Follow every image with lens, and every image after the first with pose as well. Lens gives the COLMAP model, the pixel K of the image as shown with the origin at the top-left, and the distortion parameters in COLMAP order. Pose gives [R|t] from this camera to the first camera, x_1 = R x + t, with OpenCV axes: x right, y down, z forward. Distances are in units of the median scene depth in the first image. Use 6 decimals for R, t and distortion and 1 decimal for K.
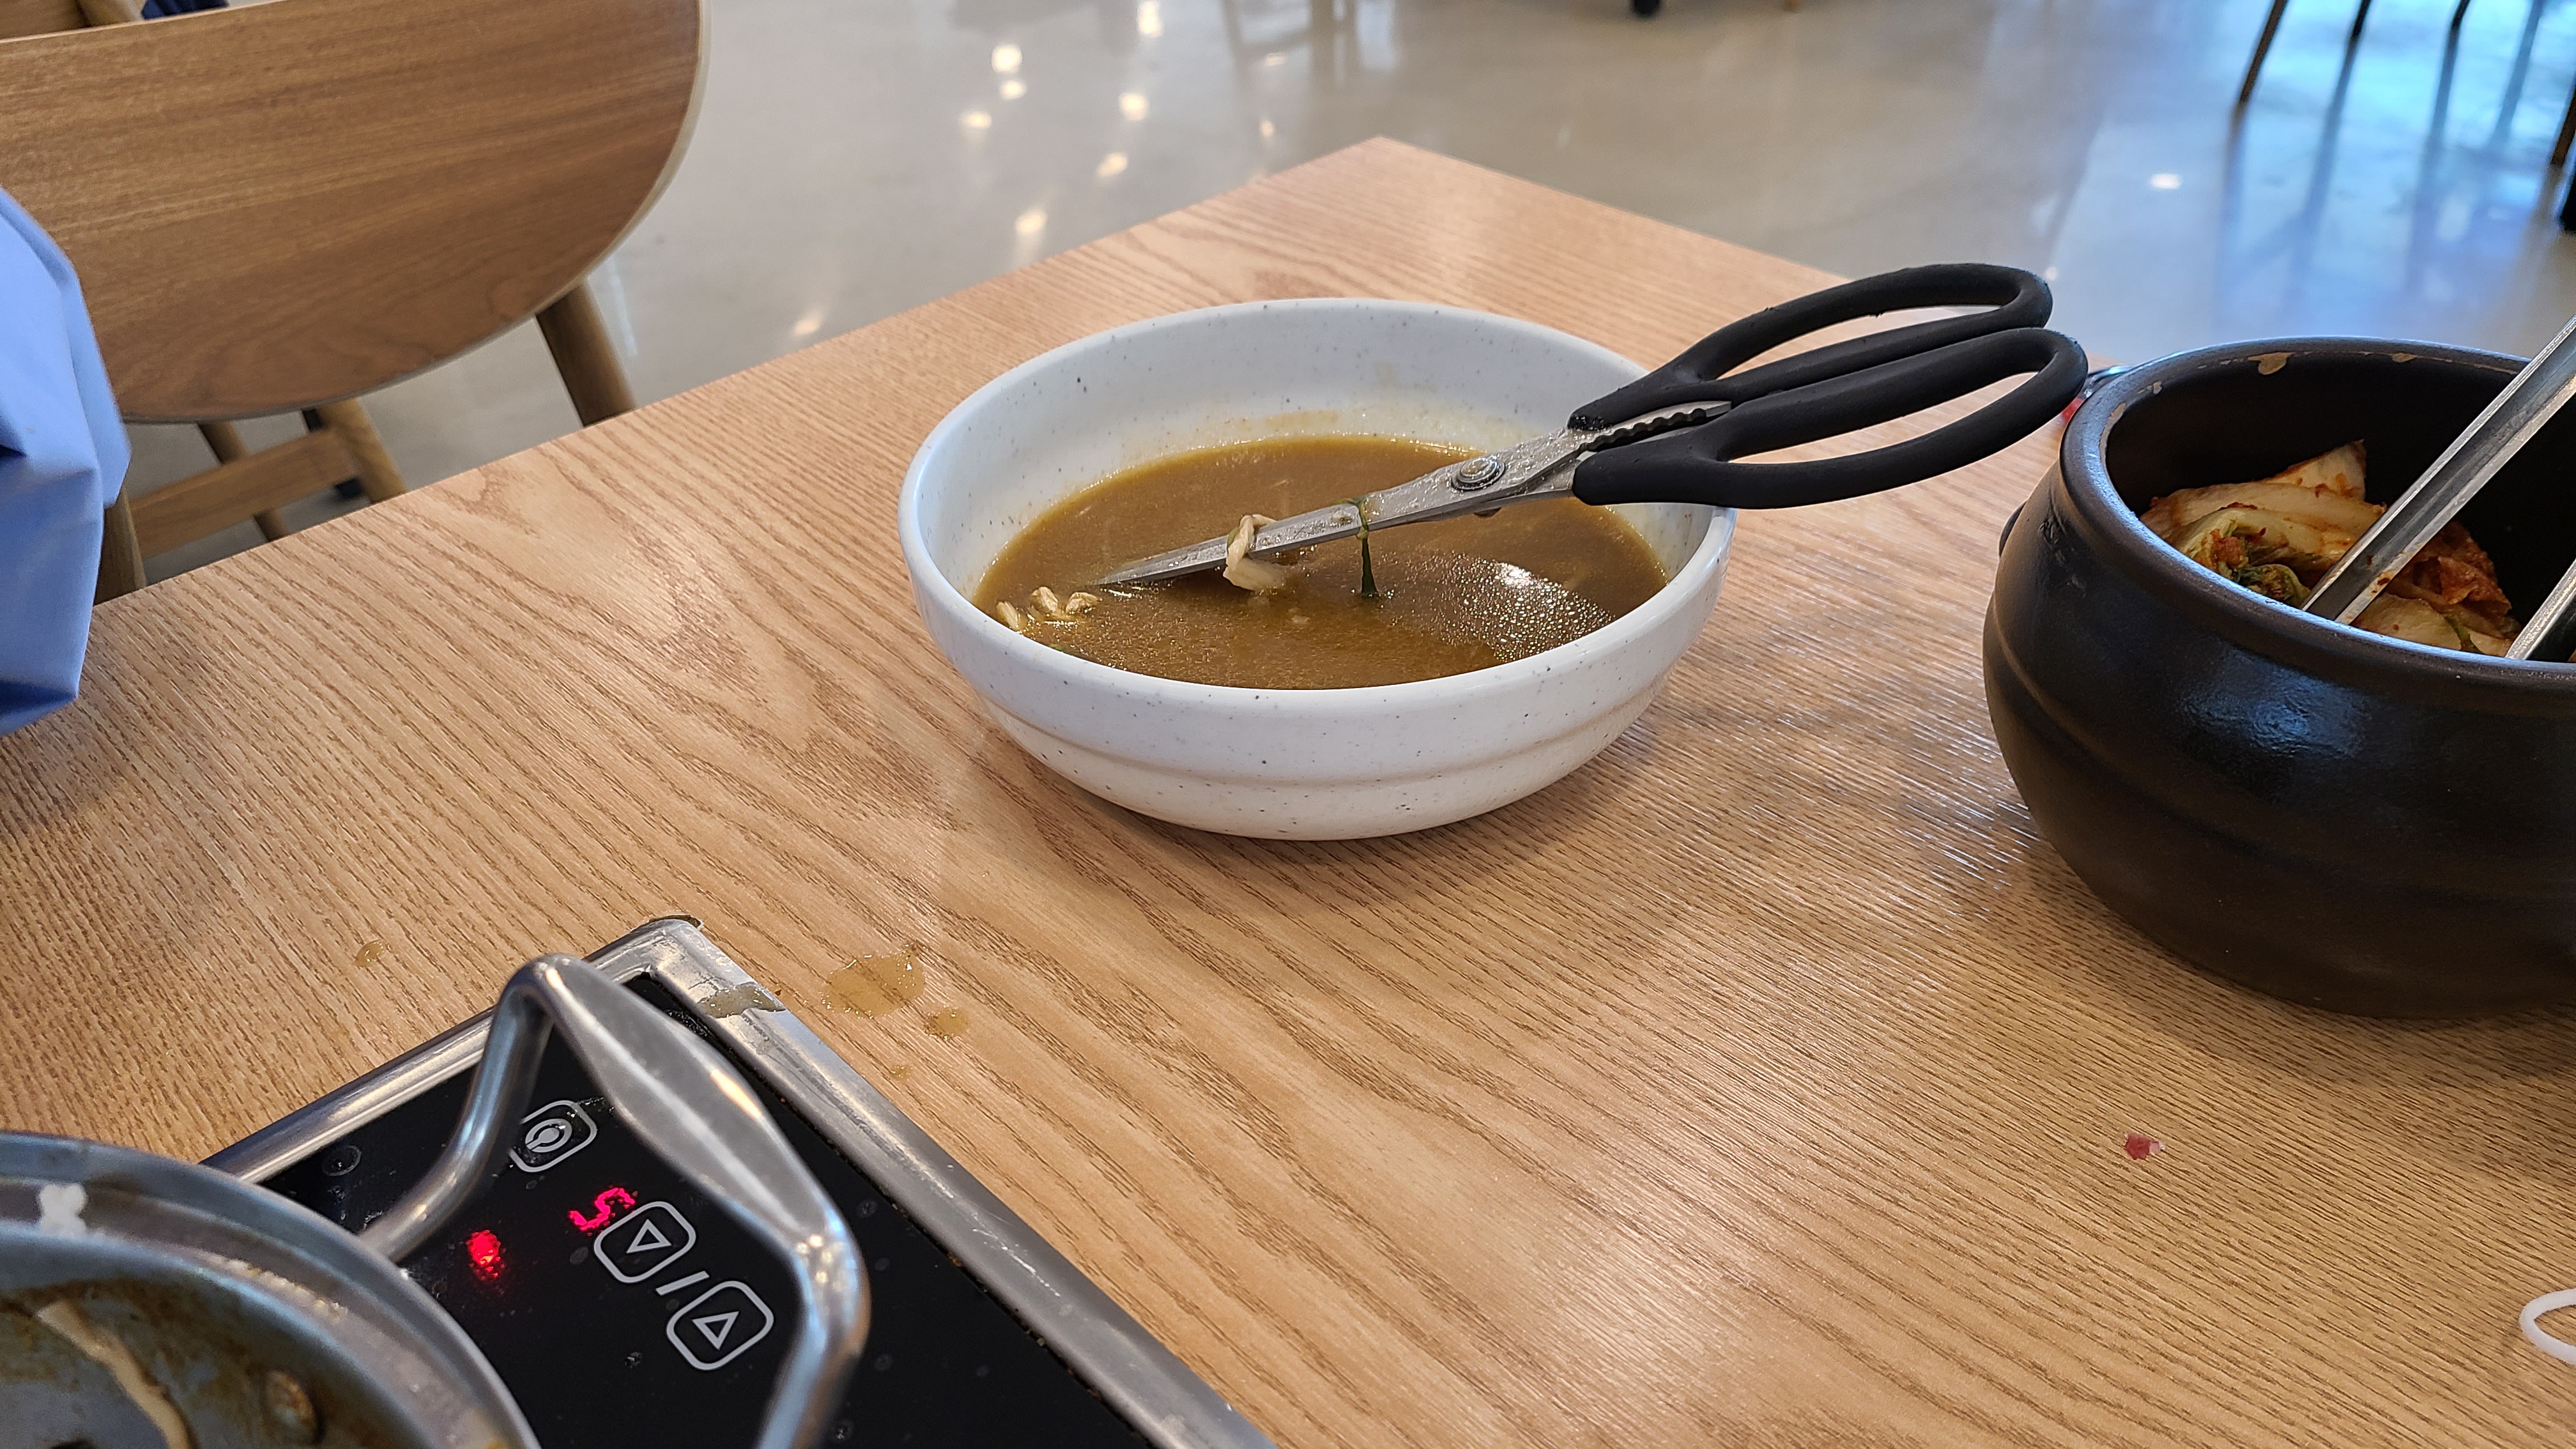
lens RADIAL K [[1938.0, 0, 1283.1], [0, 1938.0, 728.3], [0, 0, 1]] dist [0.020306, -0.035365]
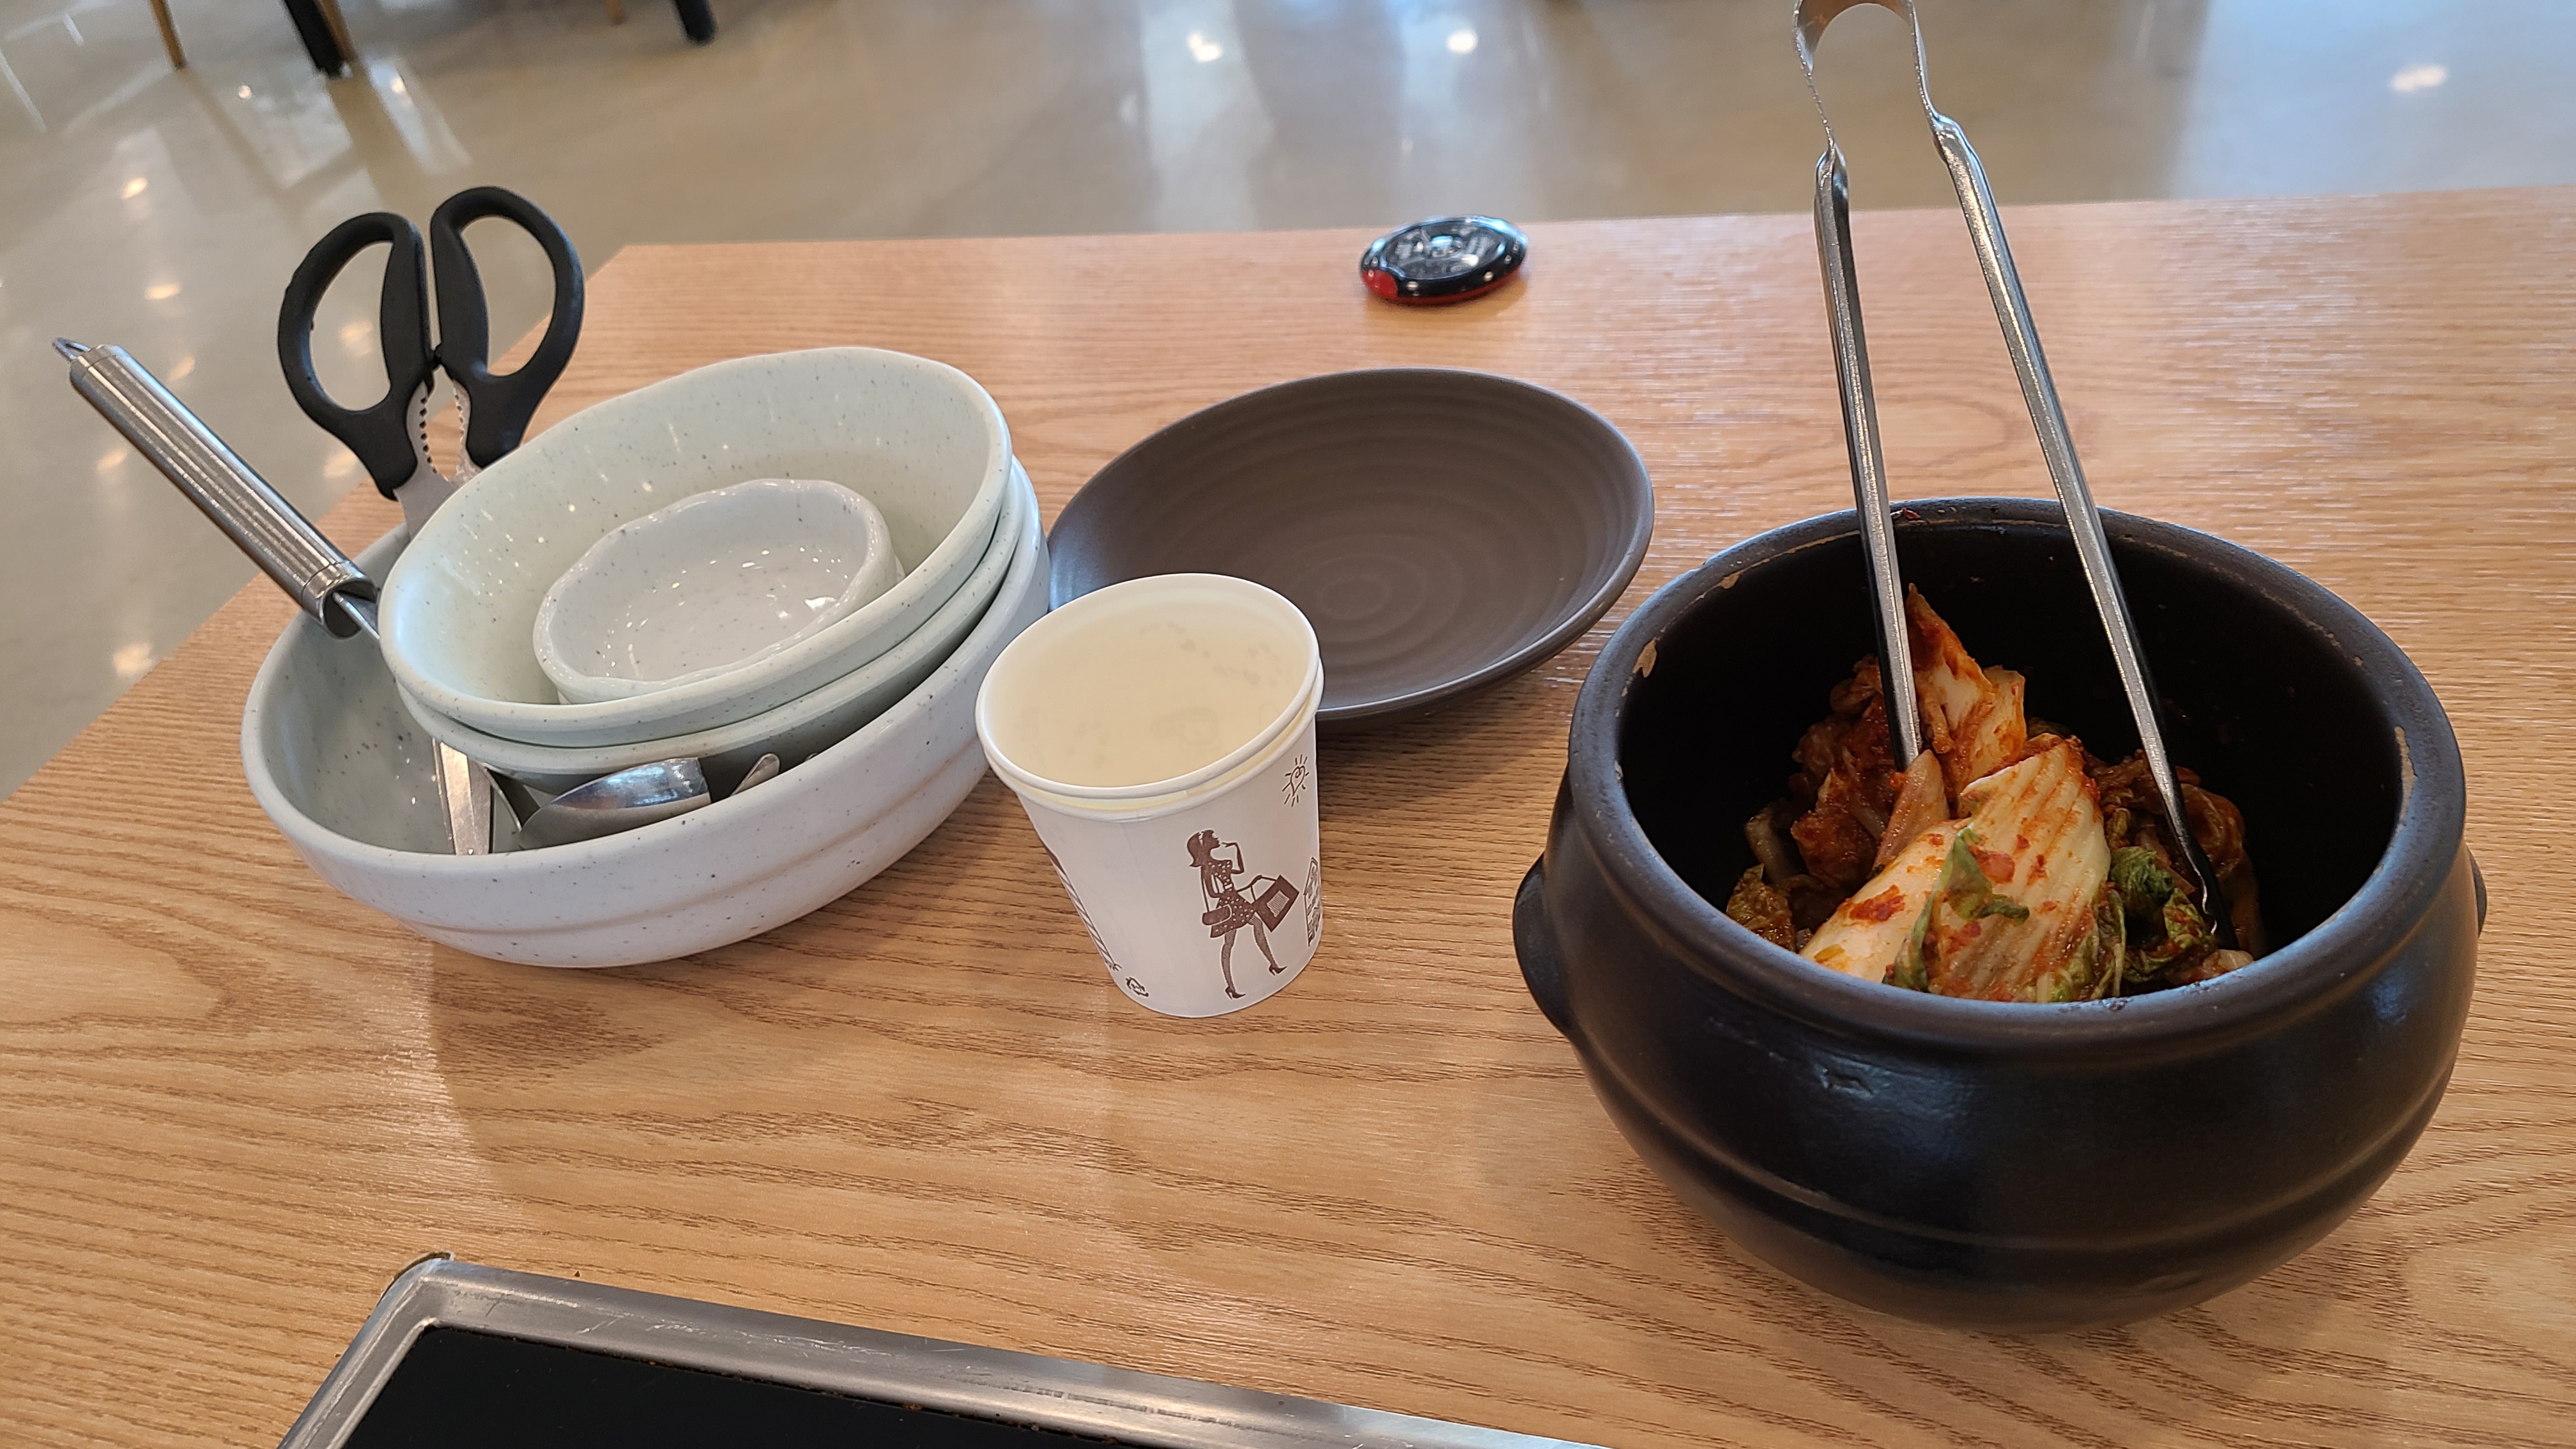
lens RADIAL K [[1938.0, 0, 1278.2], [0, 1938.0, 732.2], [0, 0, 1]] dist [0.020306, -0.035365]
pose [[0.856209, -0.400194, 0.326727, -0.171137], [0.396446, 0.914462, 0.081174, -0.052788], [-0.331265, 0.060028, 0.941626, -0.050433]]
